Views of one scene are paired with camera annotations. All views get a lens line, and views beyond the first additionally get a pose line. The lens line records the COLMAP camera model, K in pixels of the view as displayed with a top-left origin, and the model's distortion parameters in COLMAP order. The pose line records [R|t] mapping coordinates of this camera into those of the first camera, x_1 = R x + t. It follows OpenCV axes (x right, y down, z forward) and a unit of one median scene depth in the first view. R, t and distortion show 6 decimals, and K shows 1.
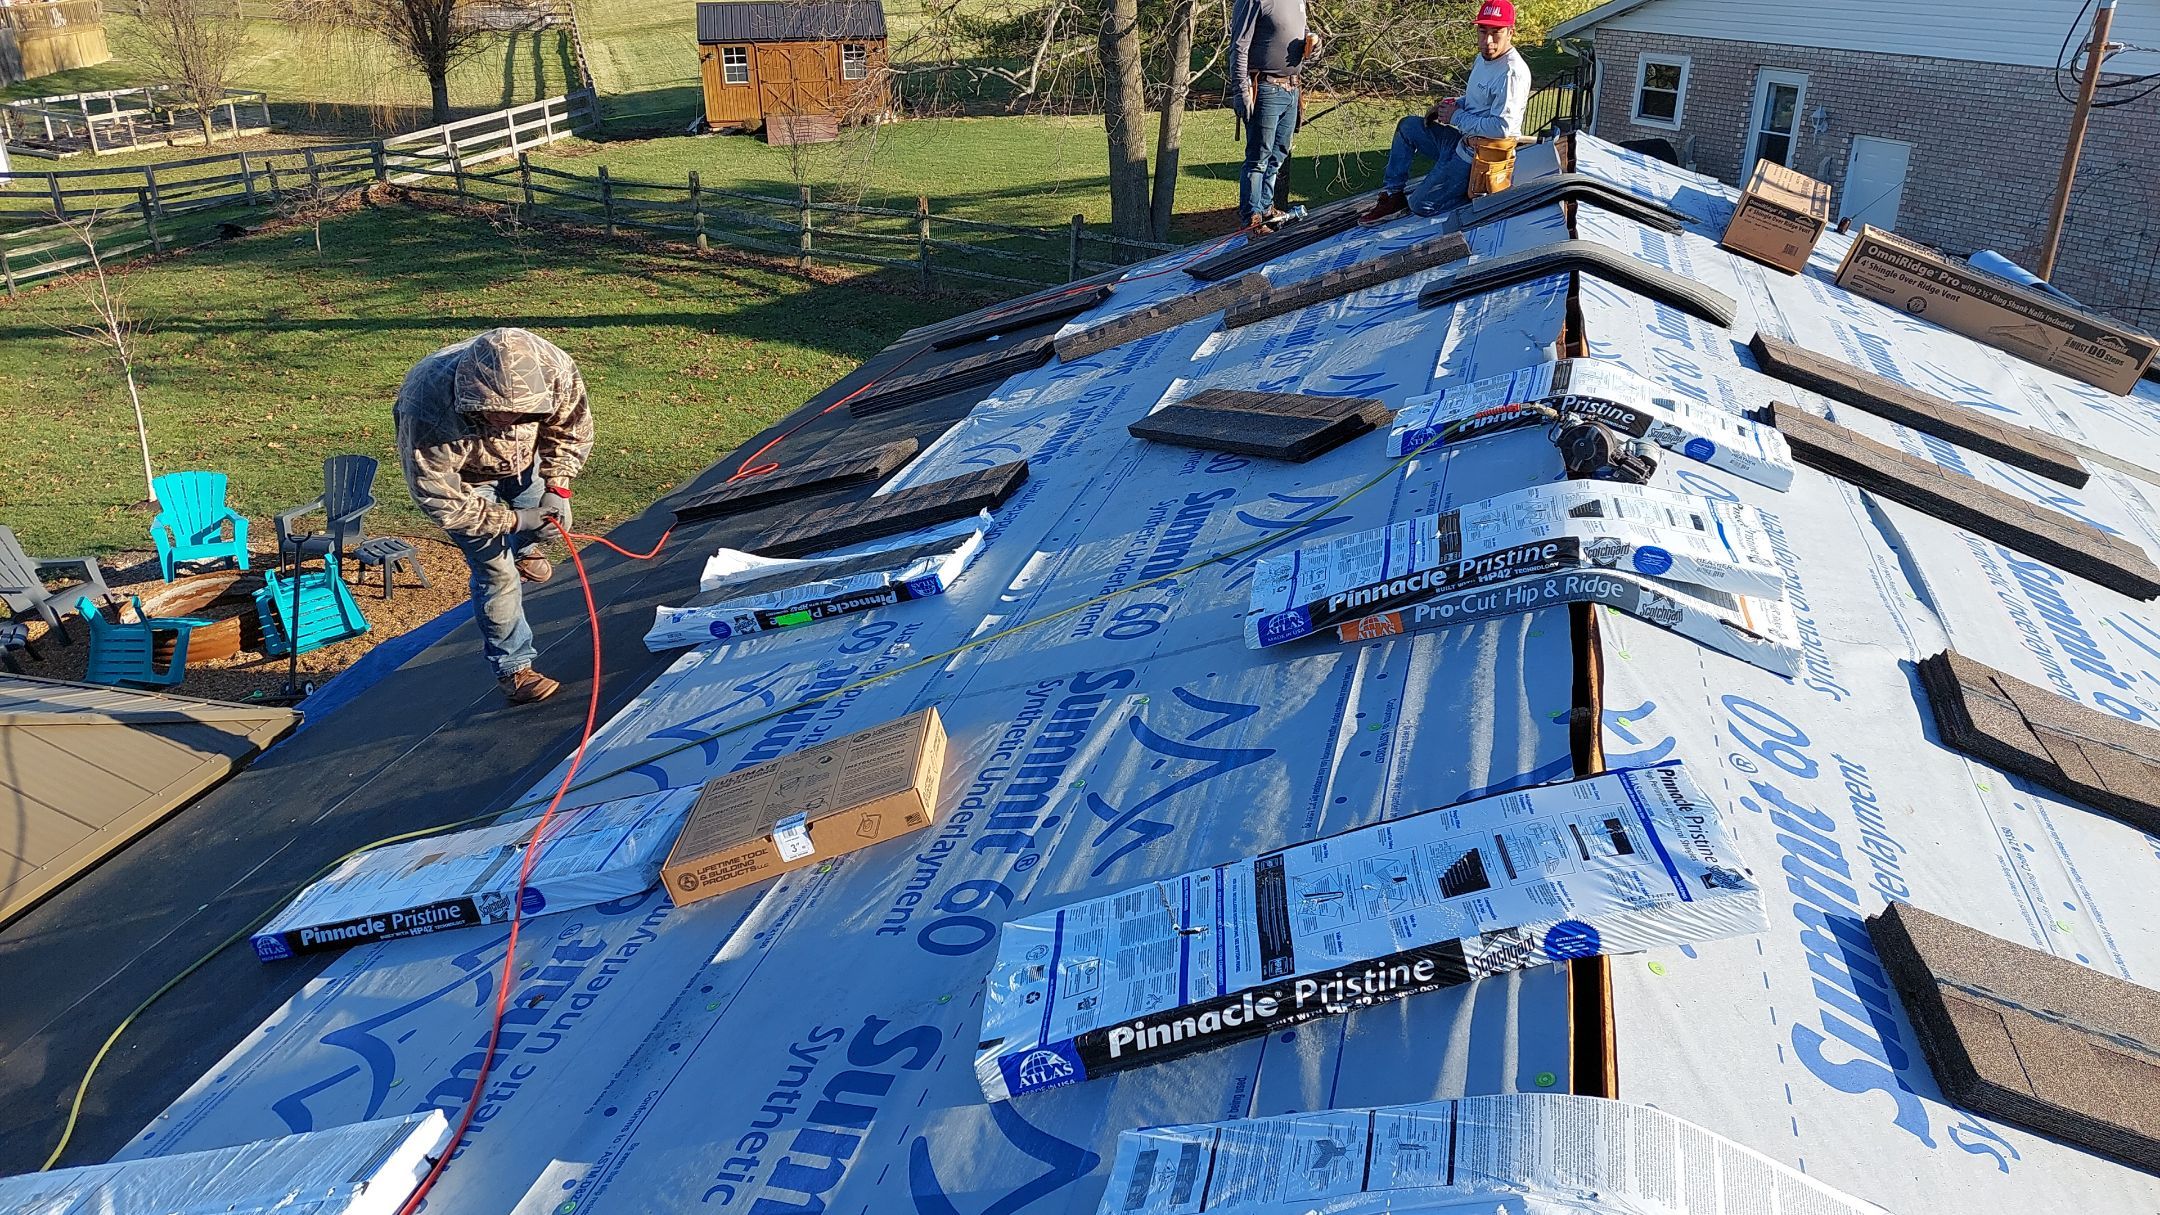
lens RADIAL K [[1521.1, 0, 1111.9], [0, 1521.1, 568.5], [0, 0, 1]] dist [0.077811, -0.101401]
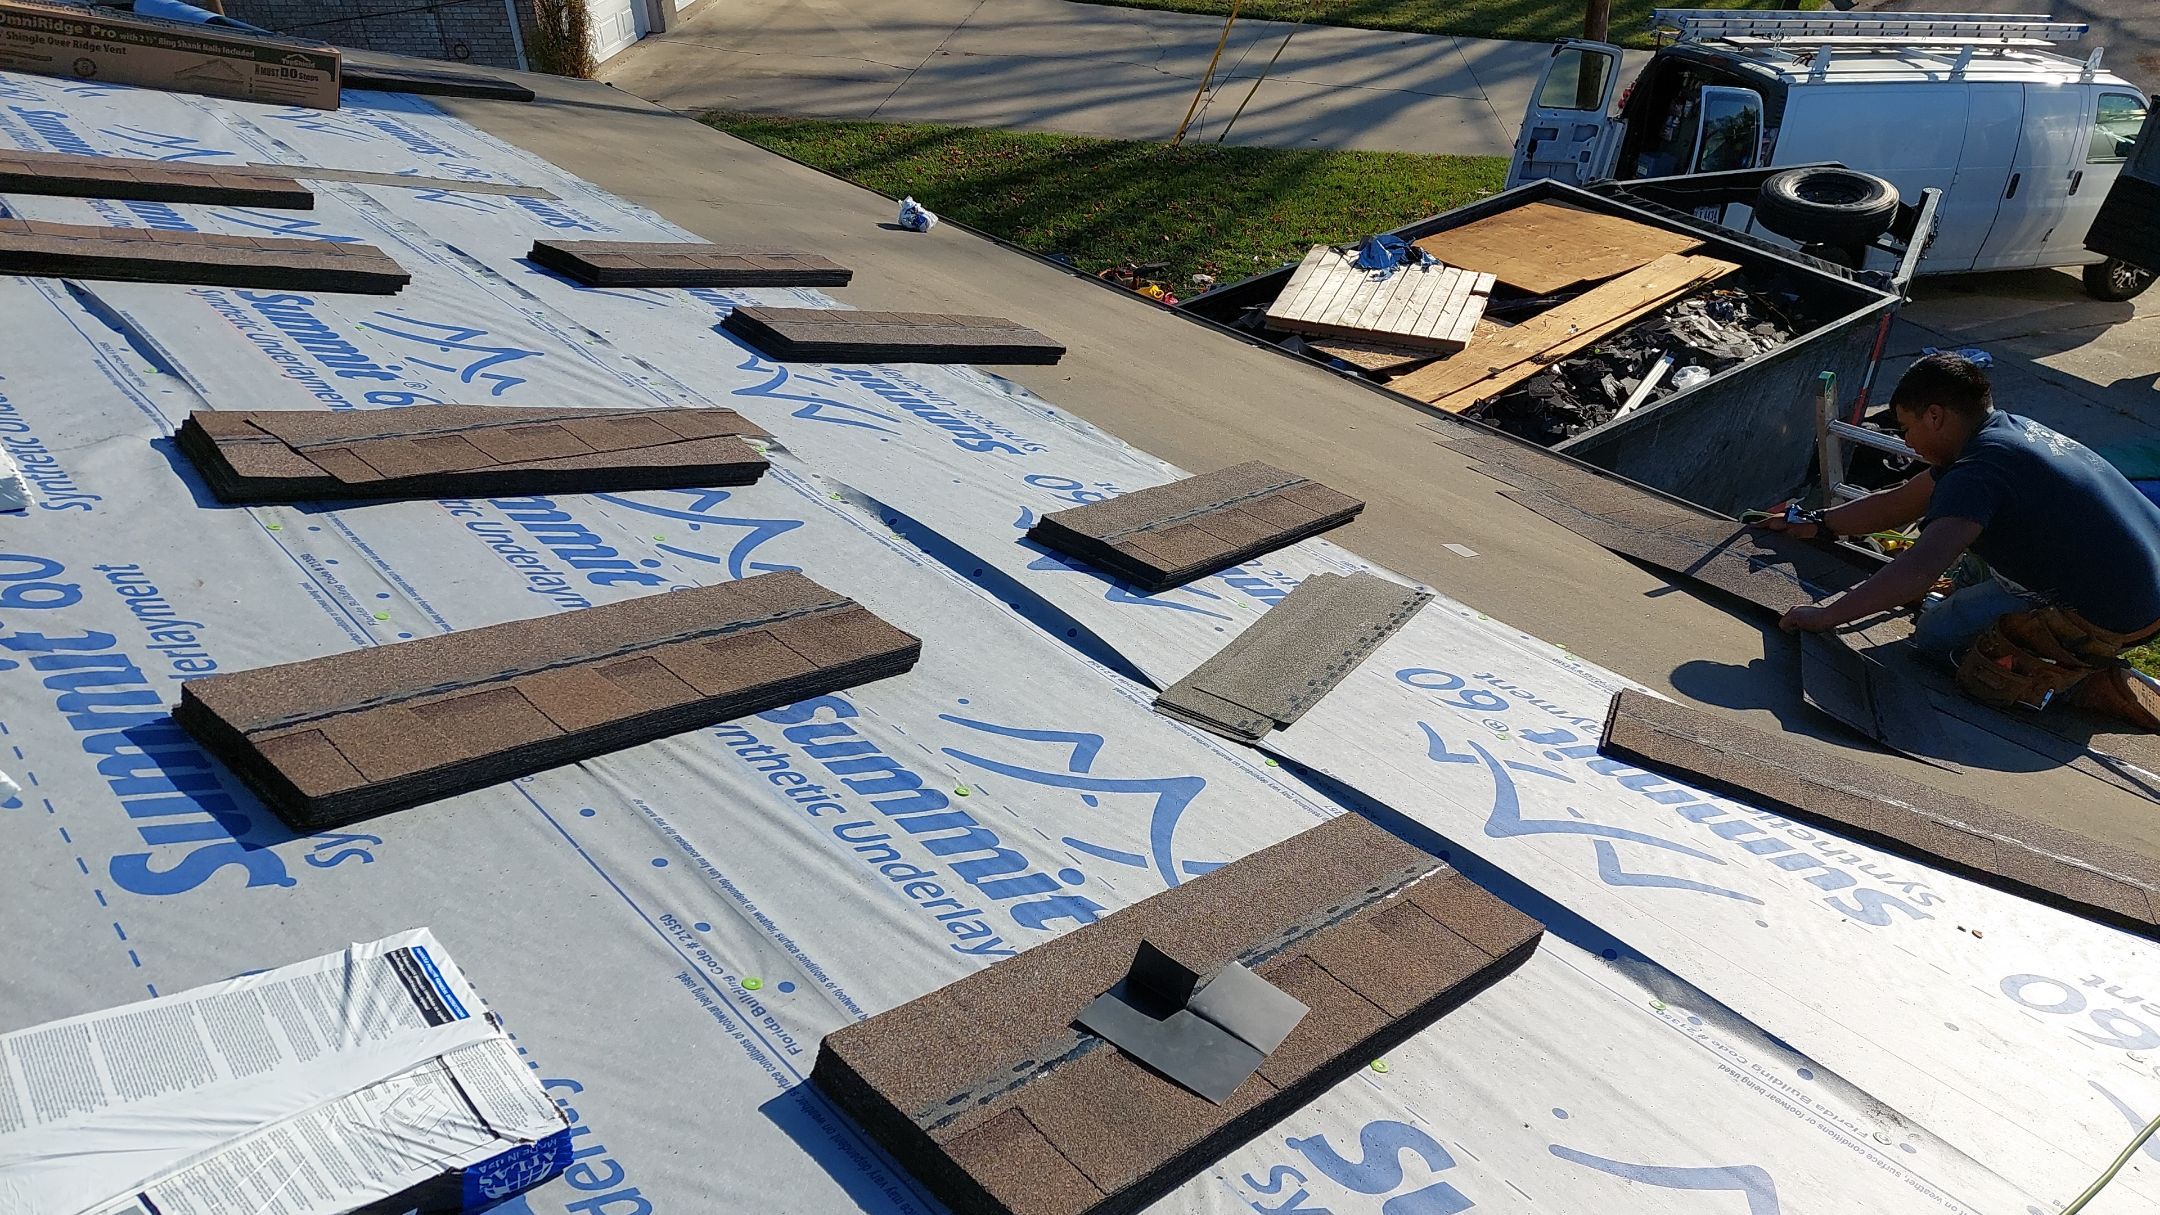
lens RADIAL K [[1521.1, 0, 1111.9], [0, 1521.1, 568.5], [0, 0, 1]] dist [0.077811, -0.101401]
pose [[0.528111, -0.455482, 0.716684, 0.121485], [0.344632, 0.886308, 0.309332, 0.042825], [-0.776098, 0.083630, 0.625042, -0.036940]]
